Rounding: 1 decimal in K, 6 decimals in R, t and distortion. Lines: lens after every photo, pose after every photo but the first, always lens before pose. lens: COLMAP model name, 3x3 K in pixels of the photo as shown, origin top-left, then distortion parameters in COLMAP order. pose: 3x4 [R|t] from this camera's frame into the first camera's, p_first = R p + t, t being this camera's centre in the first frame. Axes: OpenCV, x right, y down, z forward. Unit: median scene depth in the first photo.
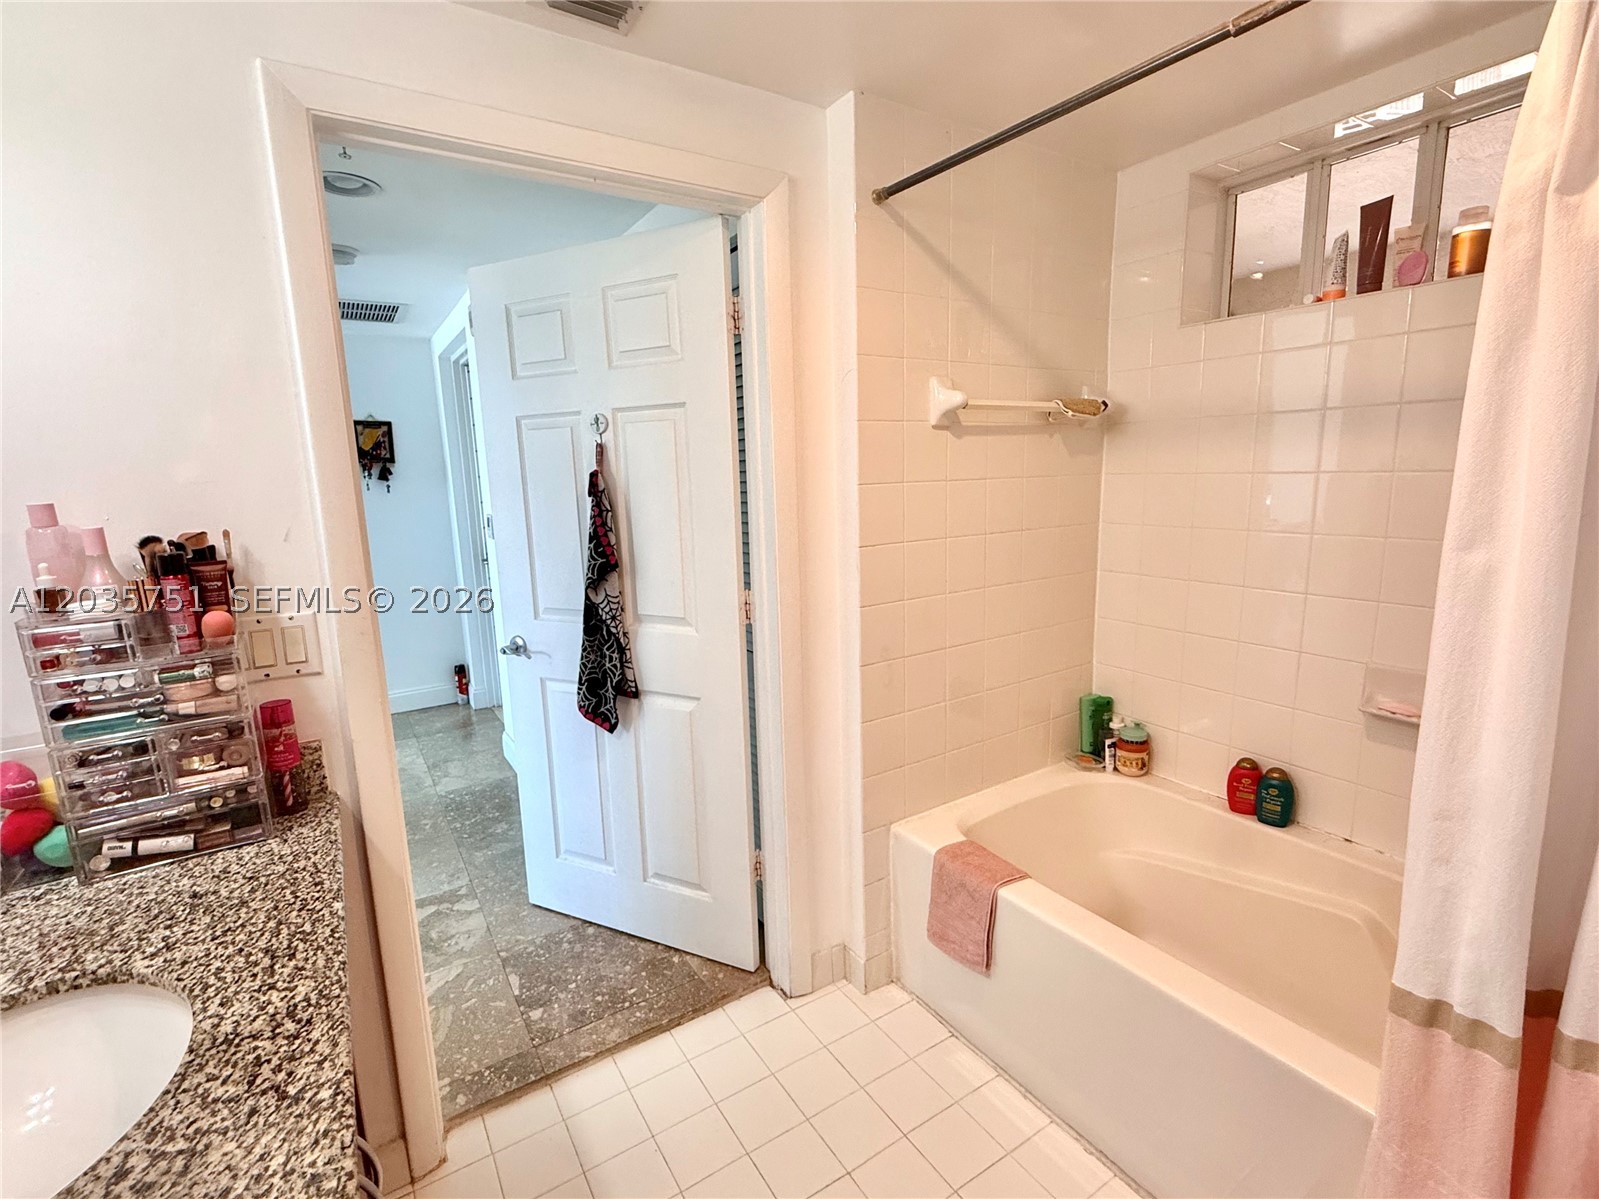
lens RADIAL K [[637.9, 0, 792.7], [0, 637.9, 597.7], [0, 0, 1]] dist [0.003361, -0.000103]
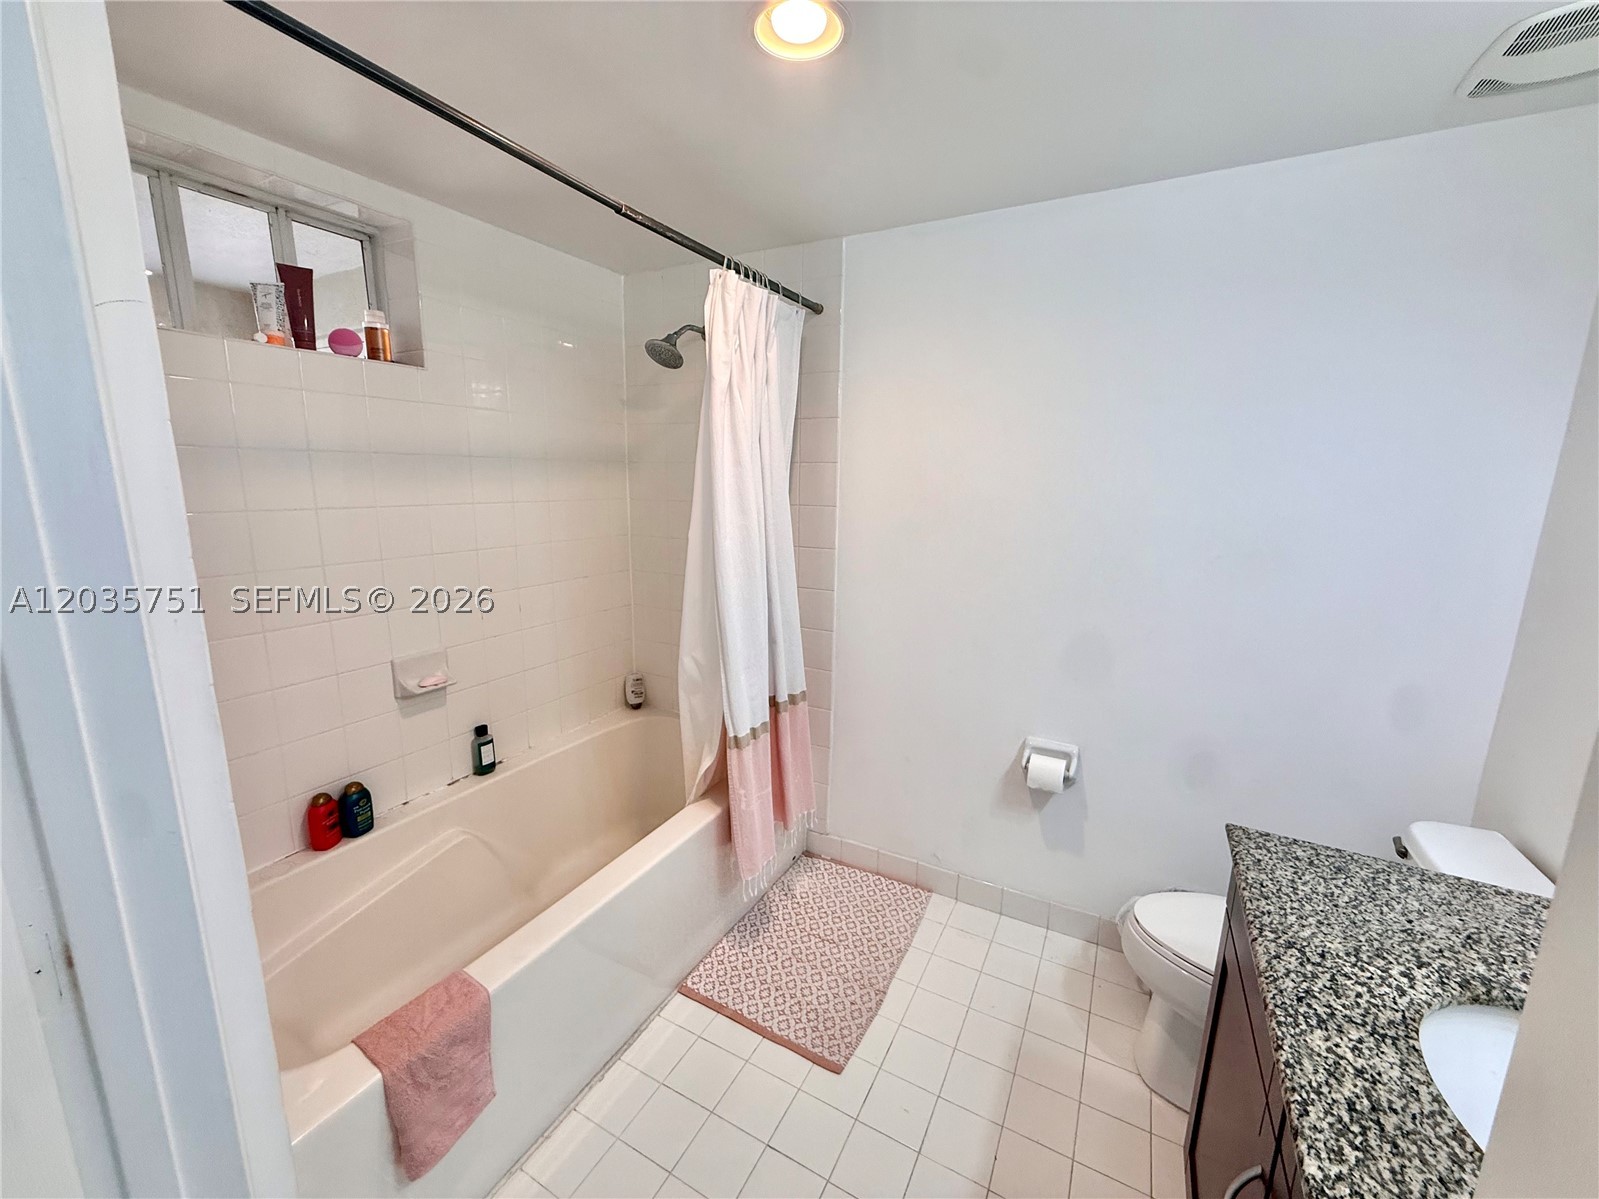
lens RADIAL K [[637.9, 0, 792.7], [0, 637.9, 597.7], [0, 0, 1]] dist [0.003361, -0.000103]
pose [[-0.433327, -0.146960, 0.889174, -1.020787], [0.197715, 0.947079, 0.252884, -0.365215], [-0.879282, 0.285384, -0.381339, 1.617485]]
